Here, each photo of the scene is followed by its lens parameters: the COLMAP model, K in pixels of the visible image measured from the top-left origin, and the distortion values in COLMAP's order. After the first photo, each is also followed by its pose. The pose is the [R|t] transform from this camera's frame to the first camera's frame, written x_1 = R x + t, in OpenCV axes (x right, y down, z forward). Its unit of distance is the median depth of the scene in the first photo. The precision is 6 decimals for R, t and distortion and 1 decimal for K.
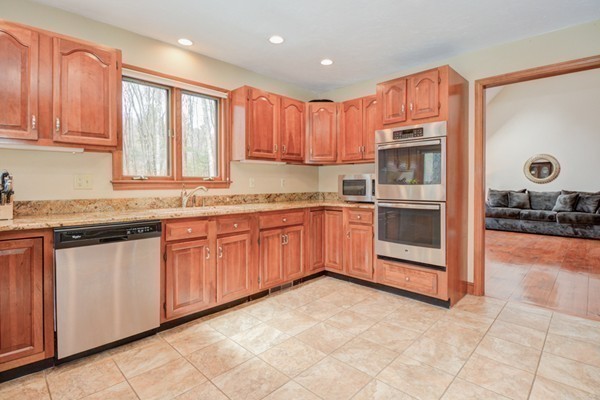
lens RADIAL K [[299.7, 0, 301.2], [0, 299.7, 190.4], [0, 0, 1]] dist [0.001317, 0.000078]
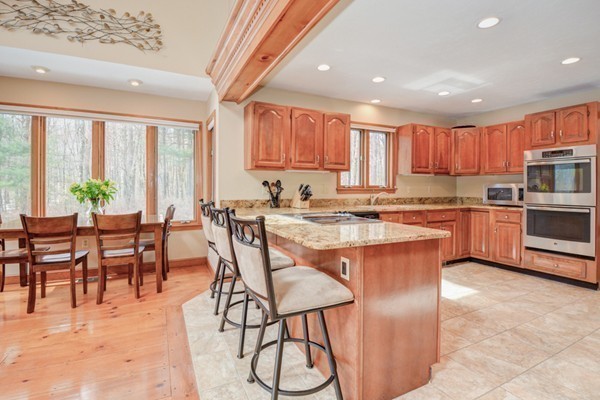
lens RADIAL K [[271.3, 0, 279.2], [0, 271.3, 189.0], [0, 0, 1]] dist [0.002505, -0.012560]
pose [[0.927306, 0.008391, -0.374211, -0.301942], [-0.013833, 0.999834, -0.011862, -0.004863], [0.374049, 0.016176, 0.927268, -0.486411]]
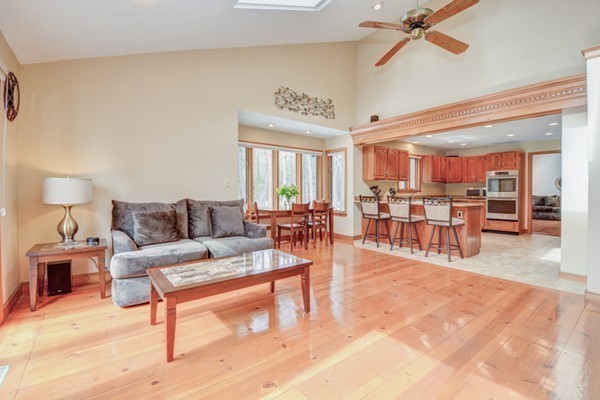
lens RADIAL K [[261.4, 0, 290.3], [0, 261.4, 195.7], [0, 0, 1]] dist [0.000119, -0.014573]
pose [[0.983144, 0.005139, -0.182763, -1.048412], [-0.006043, 0.999972, -0.004389, 0.036318], [0.182735, 0.005420, 0.983147, -1.597079]]
